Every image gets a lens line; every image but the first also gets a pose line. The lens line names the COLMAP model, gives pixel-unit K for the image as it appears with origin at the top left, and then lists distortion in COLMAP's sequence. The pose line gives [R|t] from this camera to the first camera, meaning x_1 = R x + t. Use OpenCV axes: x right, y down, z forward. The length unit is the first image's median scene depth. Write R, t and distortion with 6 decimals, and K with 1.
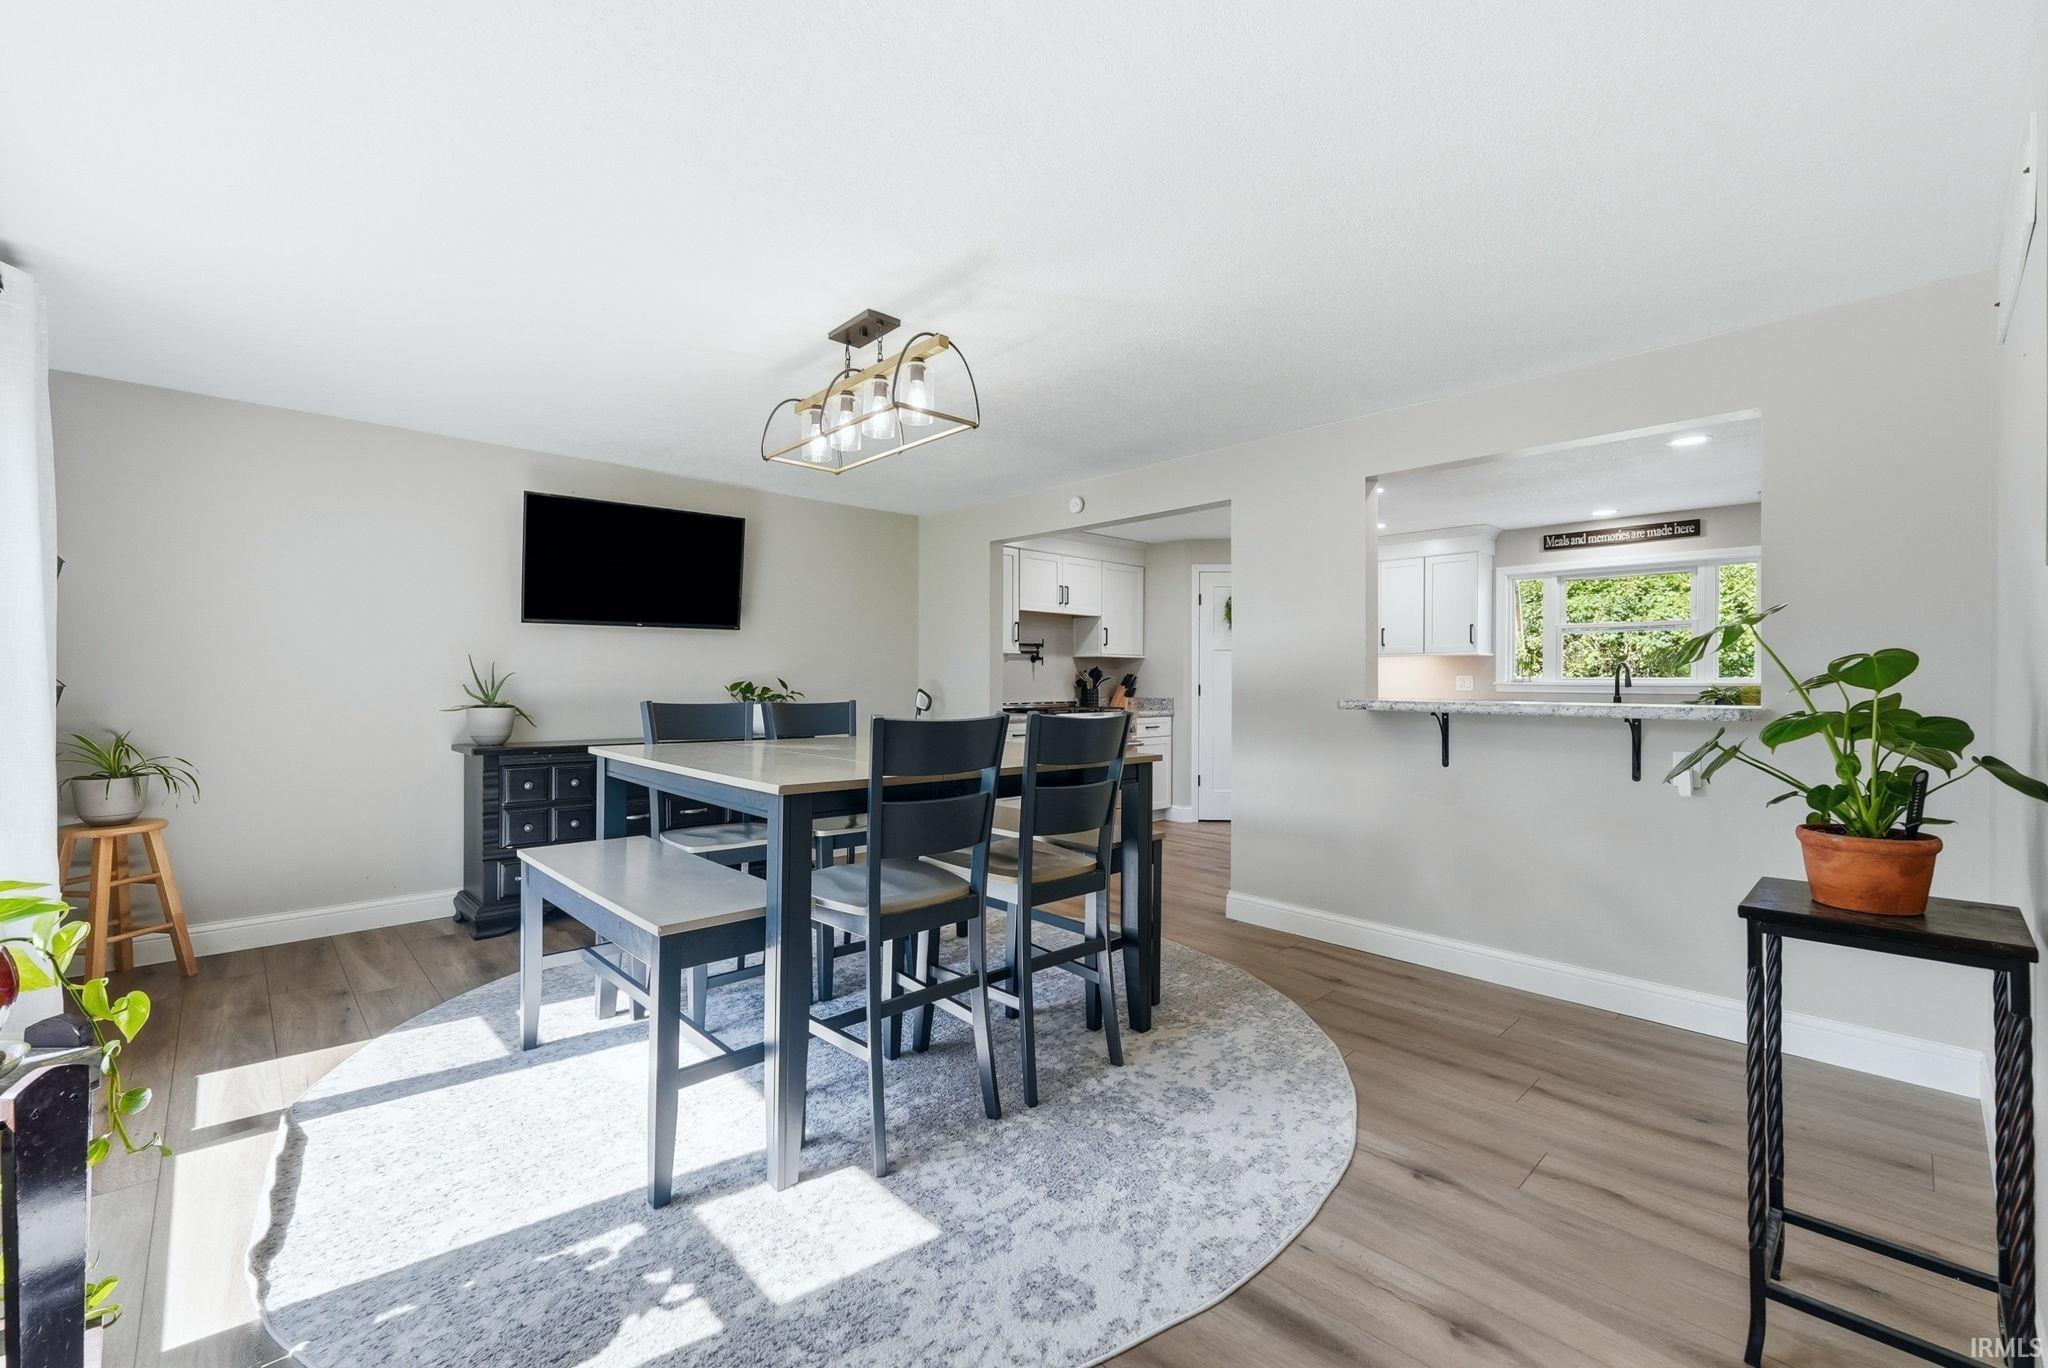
lens RADIAL K [[834.1, 0, 1015.5], [0, 834.1, 681.4], [0, 0, 1]] dist [0.002313, -0.000707]
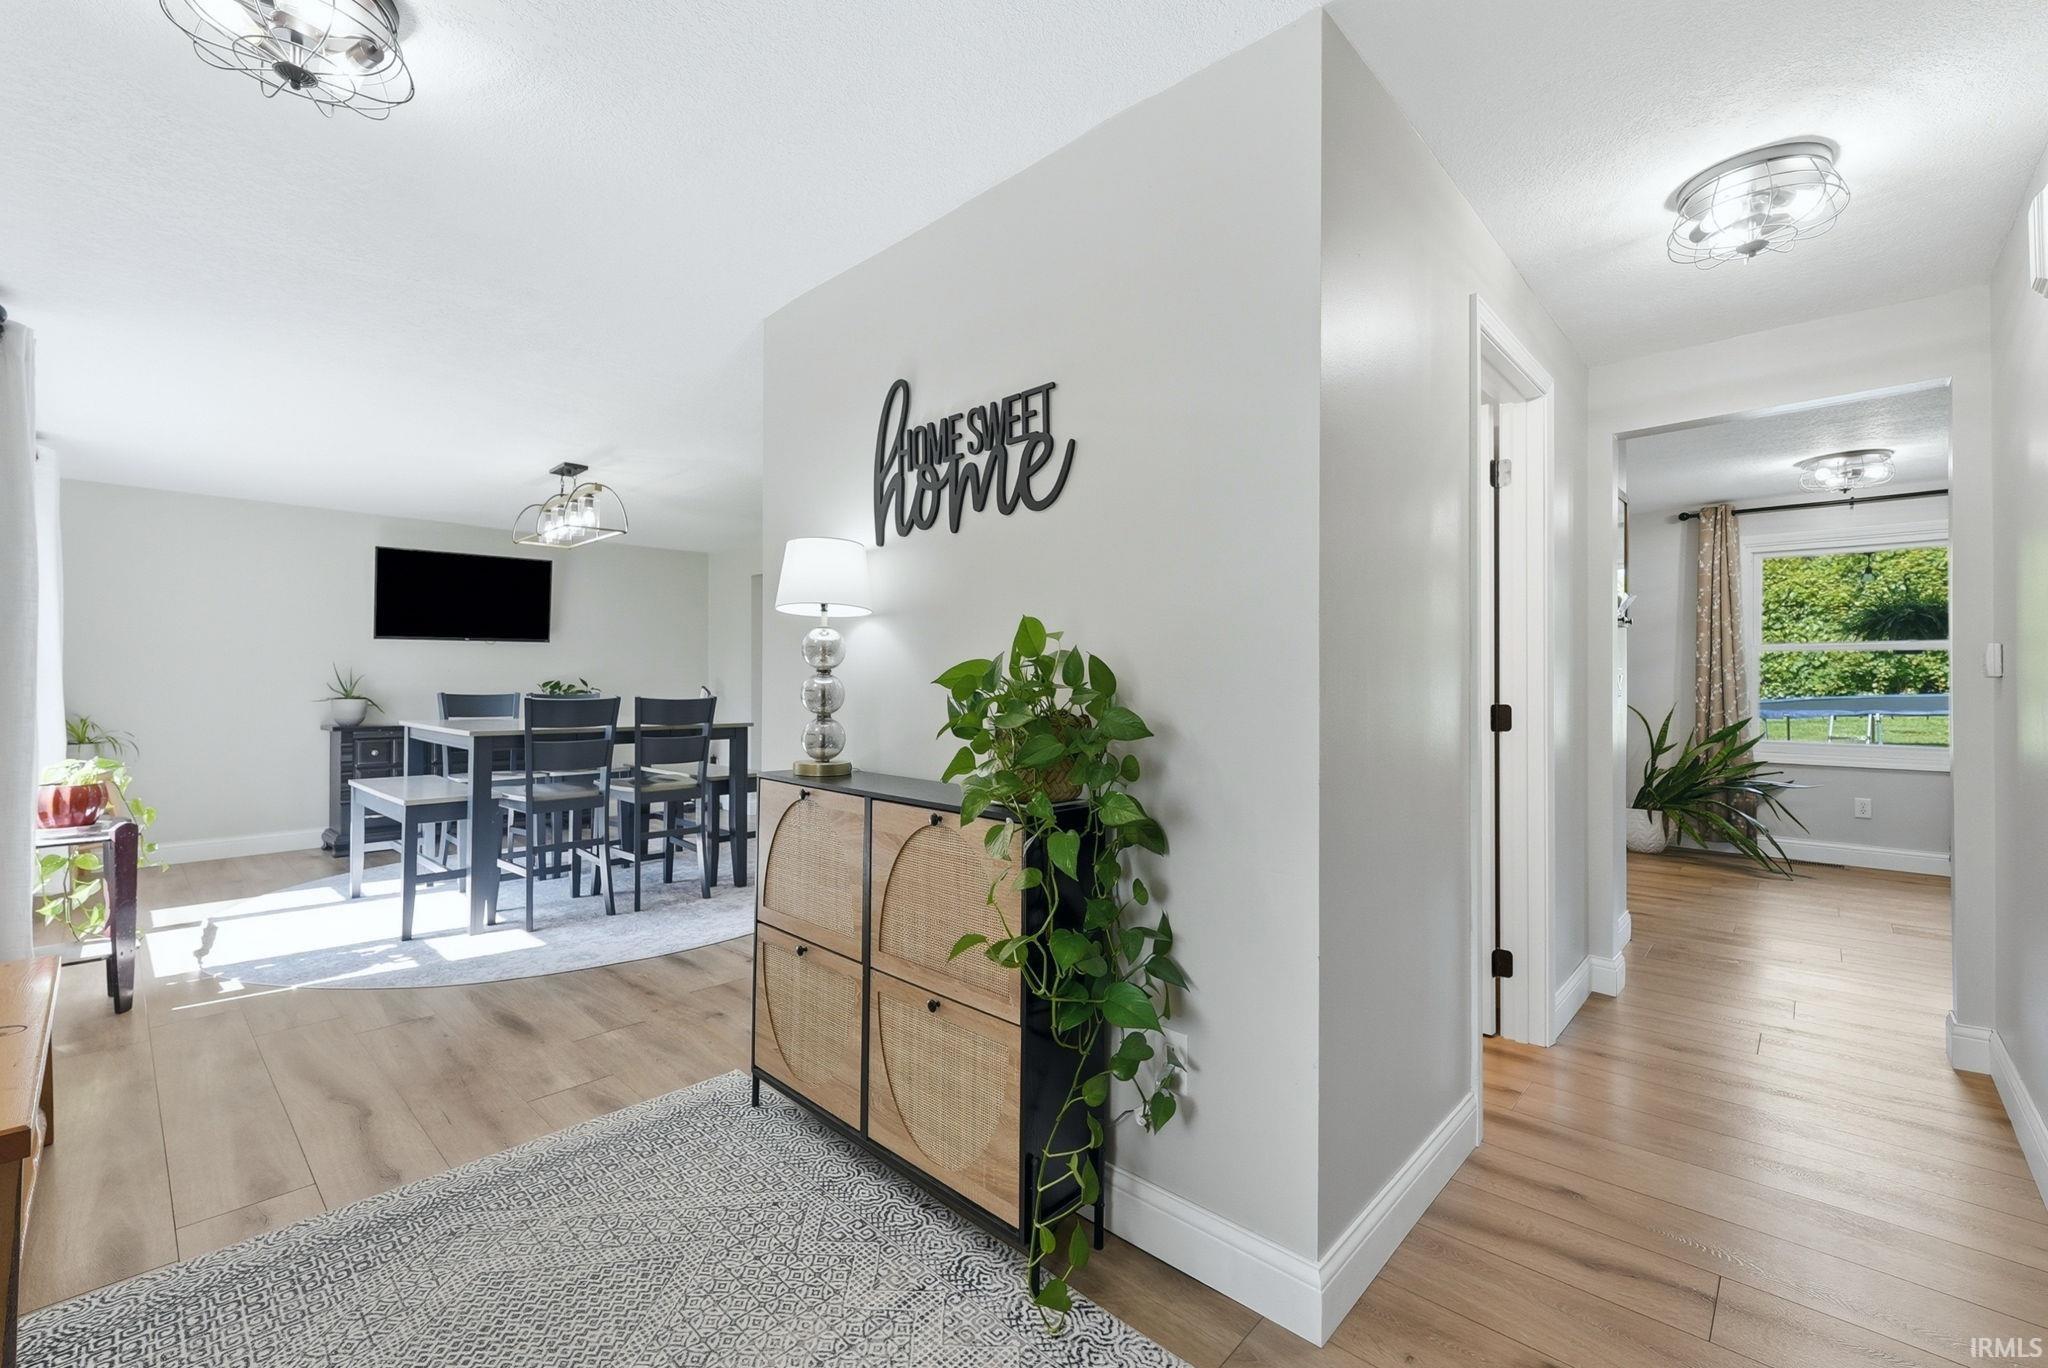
lens RADIAL K [[834.1, 0, 1013.7], [0, 834.1, 678.4], [0, 0, 1]] dist [0.002313, -0.000707]
pose [[0.997727, -0.002600, 0.067338, 0.611775], [0.002818, 0.999991, -0.003146, 0.005482], [-0.067329, 0.003328, 0.997725, -0.749526]]
